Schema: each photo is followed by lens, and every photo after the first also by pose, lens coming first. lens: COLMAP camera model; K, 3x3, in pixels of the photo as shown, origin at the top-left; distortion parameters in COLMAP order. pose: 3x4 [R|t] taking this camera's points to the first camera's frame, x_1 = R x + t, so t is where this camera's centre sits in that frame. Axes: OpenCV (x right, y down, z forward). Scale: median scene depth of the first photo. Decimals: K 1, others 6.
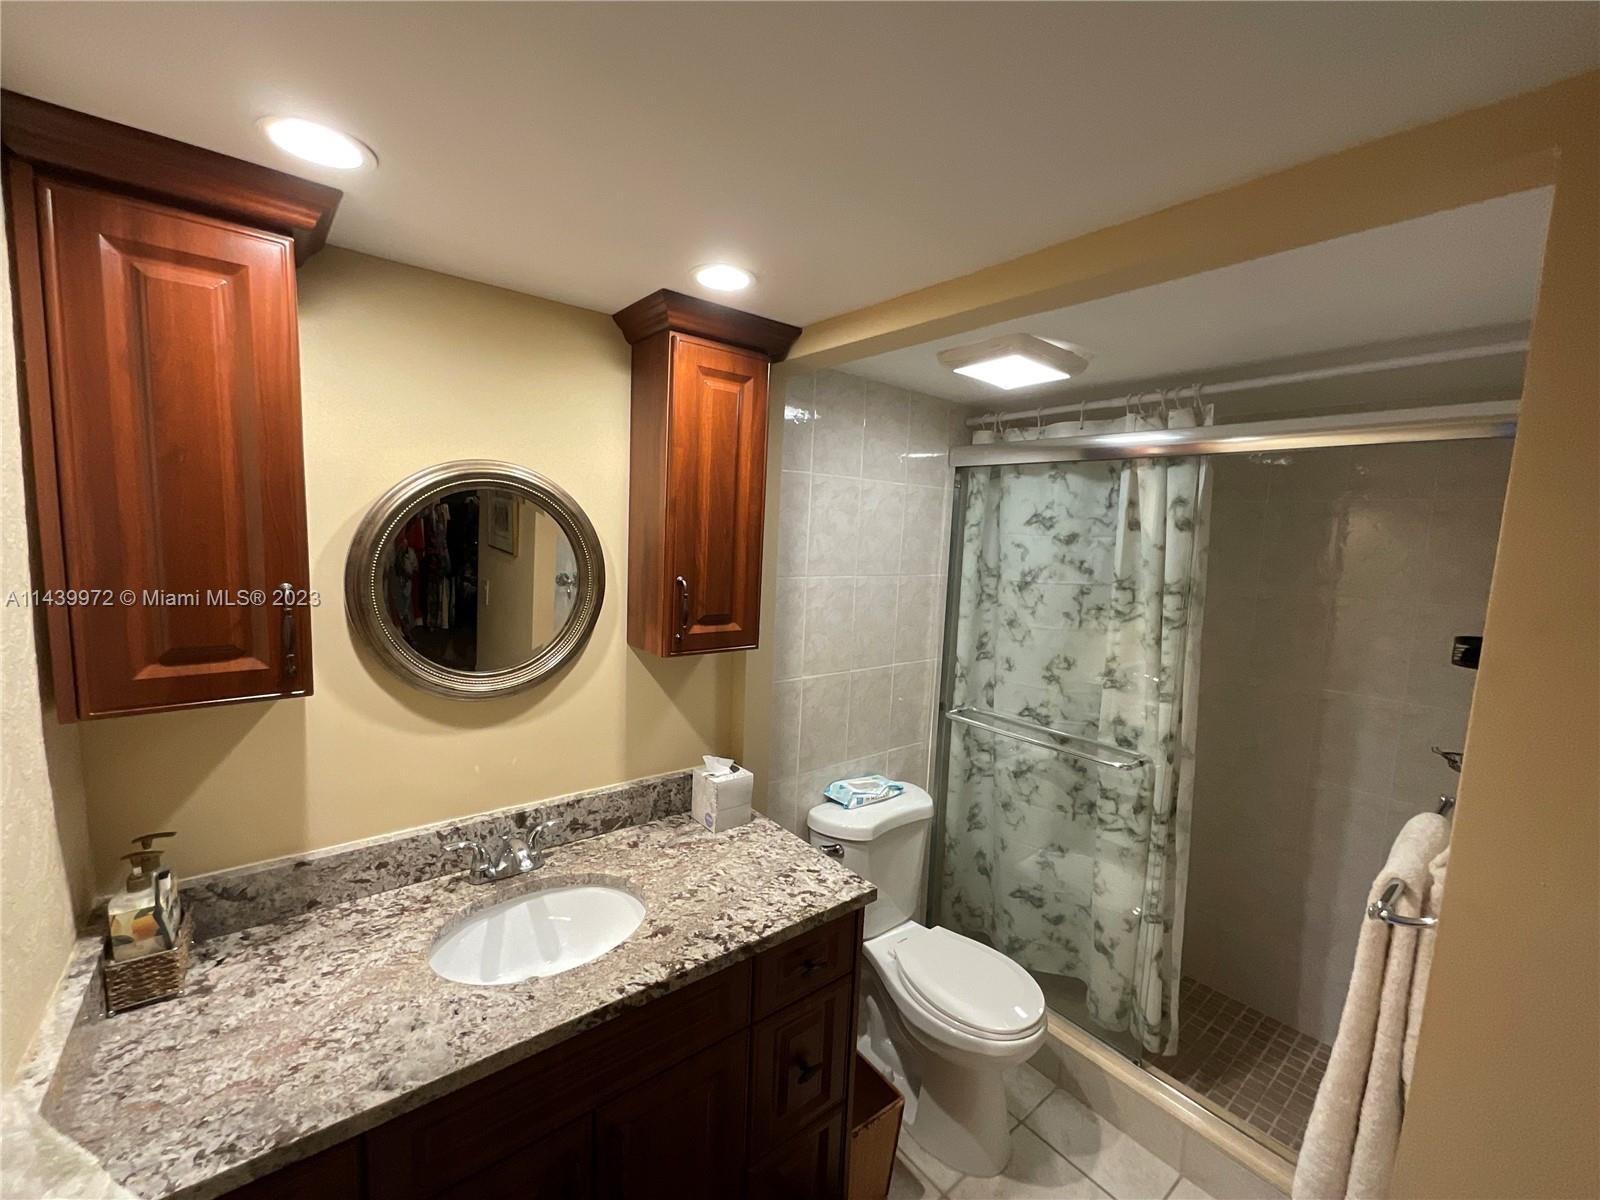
lens RADIAL K [[650.9, 0, 797.8], [0, 650.9, 596.5], [0, 0, 1]] dist [-0.002440, 0.001001]
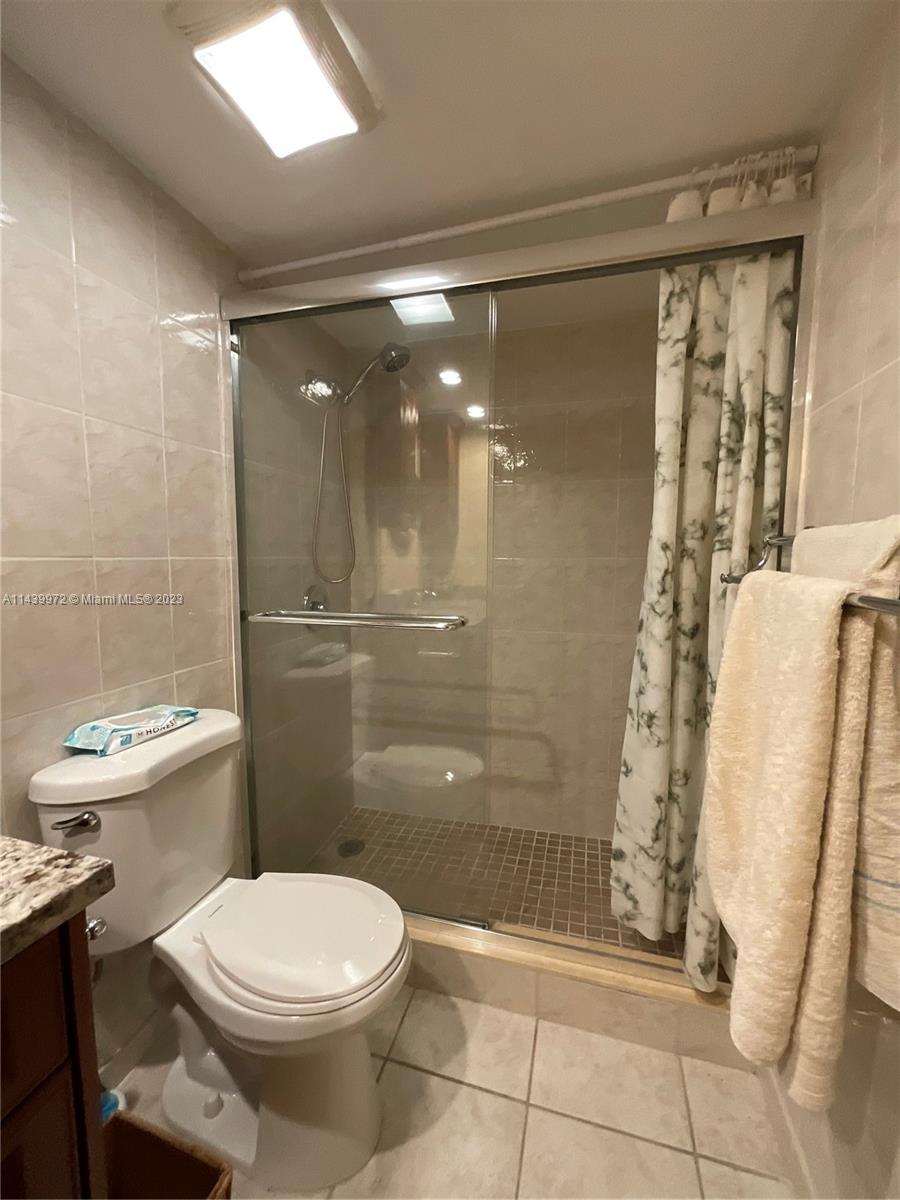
lens RADIAL K [[488.2, 0, 444.1], [0, 488.2, 602.7], [0, 0, 1]] dist [-0.002440, 0.001001]
pose [[0.825463, -0.095578, 0.556306, 0.106484], [0.092506, 0.995141, 0.033710, 0.196302], [-0.556825, 0.023635, 0.830293, 0.410409]]
